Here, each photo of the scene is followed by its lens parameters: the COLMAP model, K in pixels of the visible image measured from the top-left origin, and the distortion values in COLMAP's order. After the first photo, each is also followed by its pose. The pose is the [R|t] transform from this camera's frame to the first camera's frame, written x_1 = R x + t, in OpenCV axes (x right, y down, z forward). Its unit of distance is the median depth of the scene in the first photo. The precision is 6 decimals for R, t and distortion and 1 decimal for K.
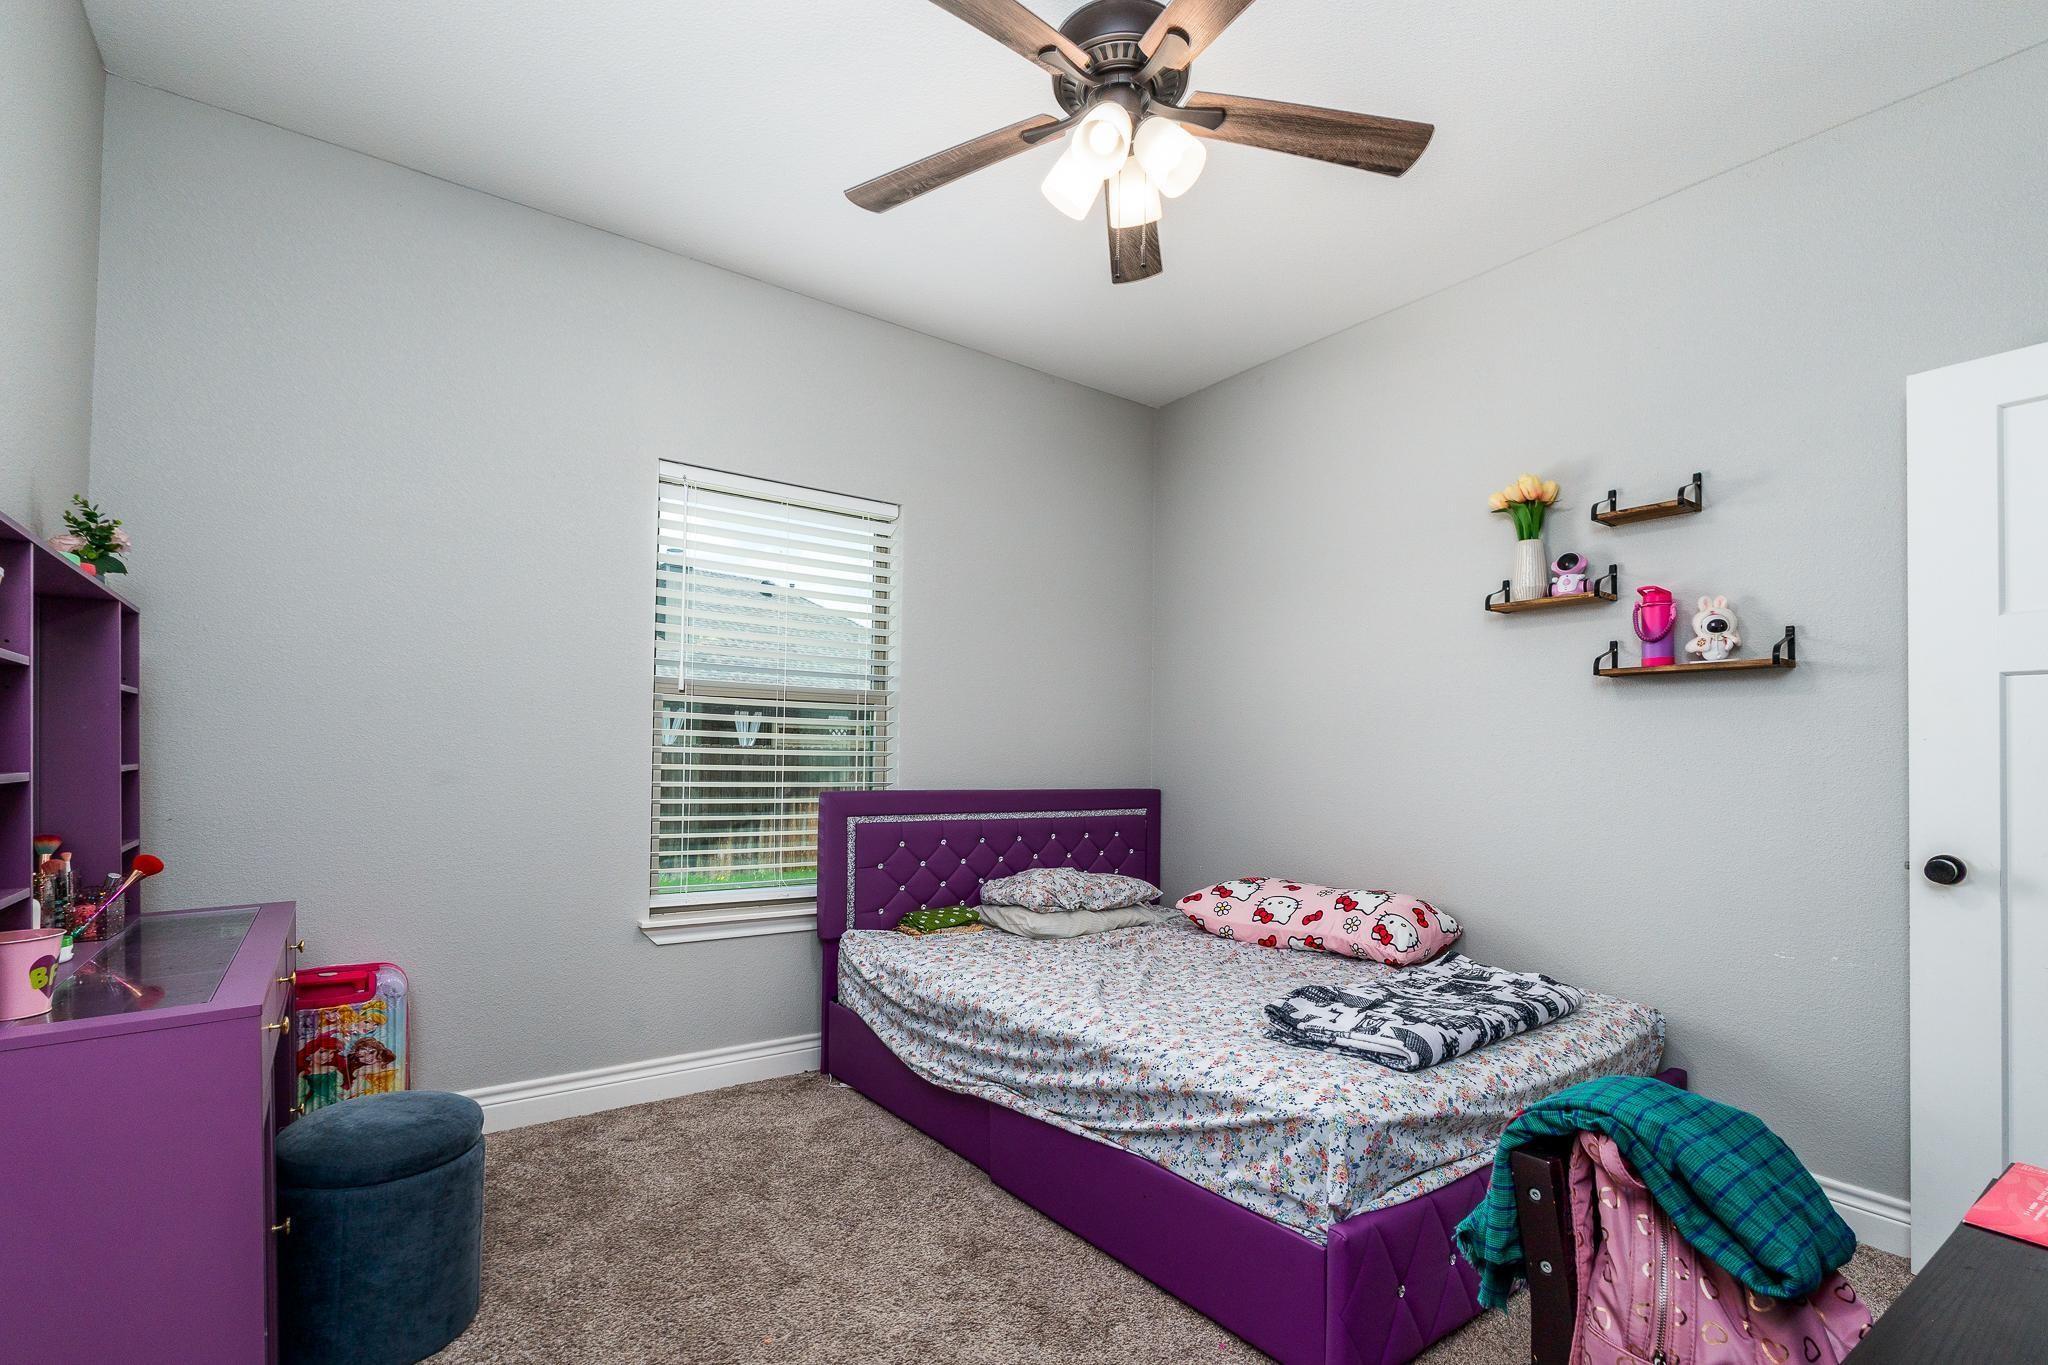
lens RADIAL K [[913.1, 0, 1029.2], [0, 913.1, 745.6], [0, 0, 1]] dist [-0.002091, 0.000018]
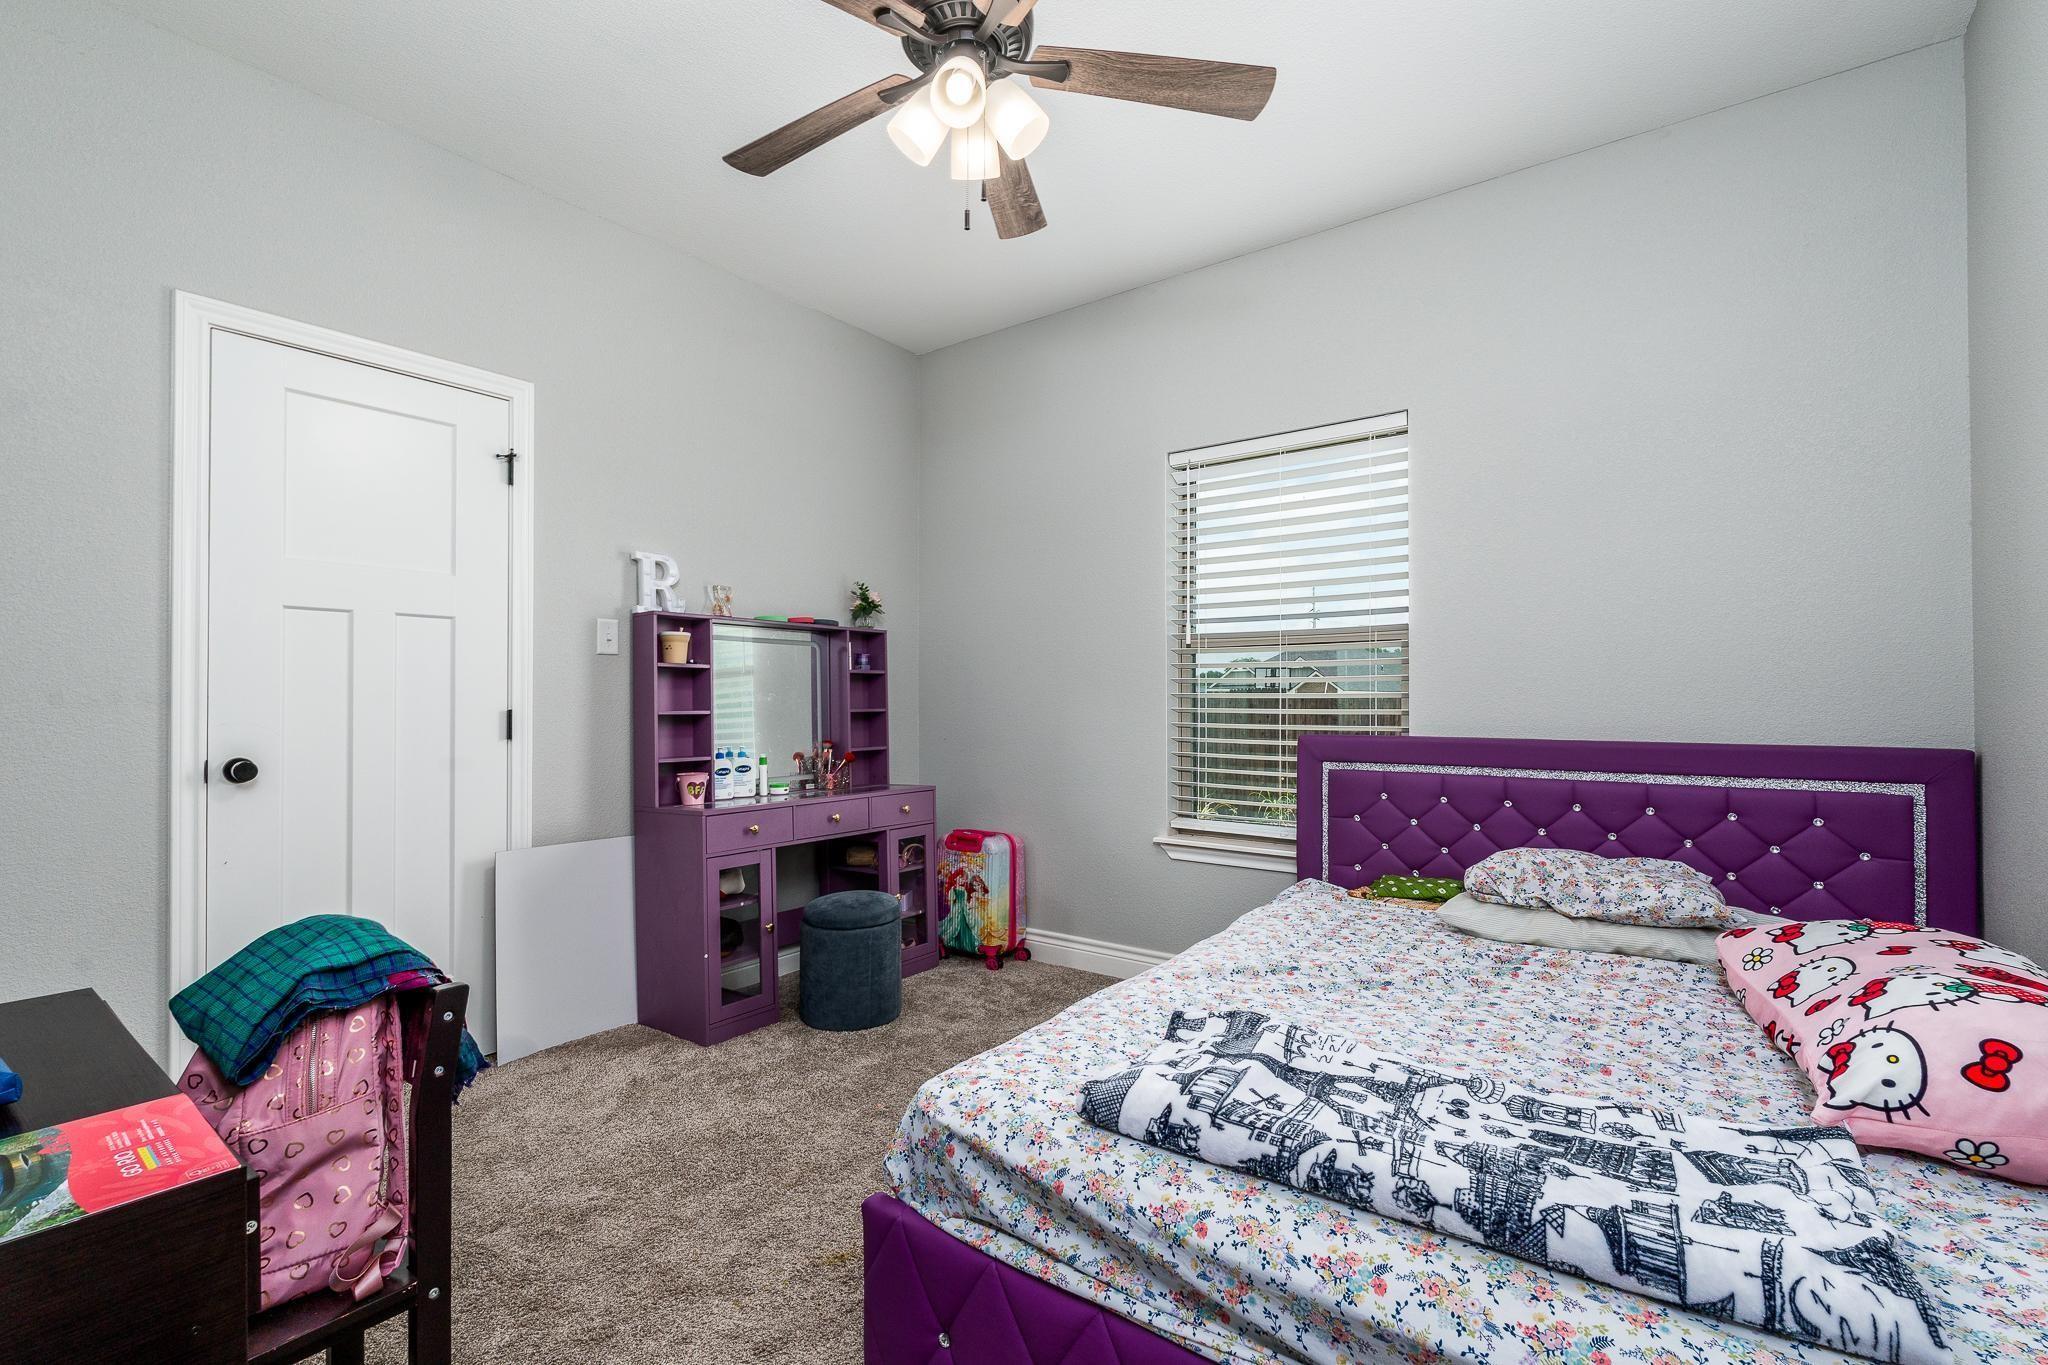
lens RADIAL K [[913.1, 0, 1040.9], [0, 913.1, 696.1], [0, 0, 1]] dist [-0.002091, 0.000018]
pose [[0.312197, -0.022755, -0.949745, 0.827080], [0.018595, 0.999668, -0.017839, 0.028229], [0.949835, -0.012091, 0.312516, 0.566577]]
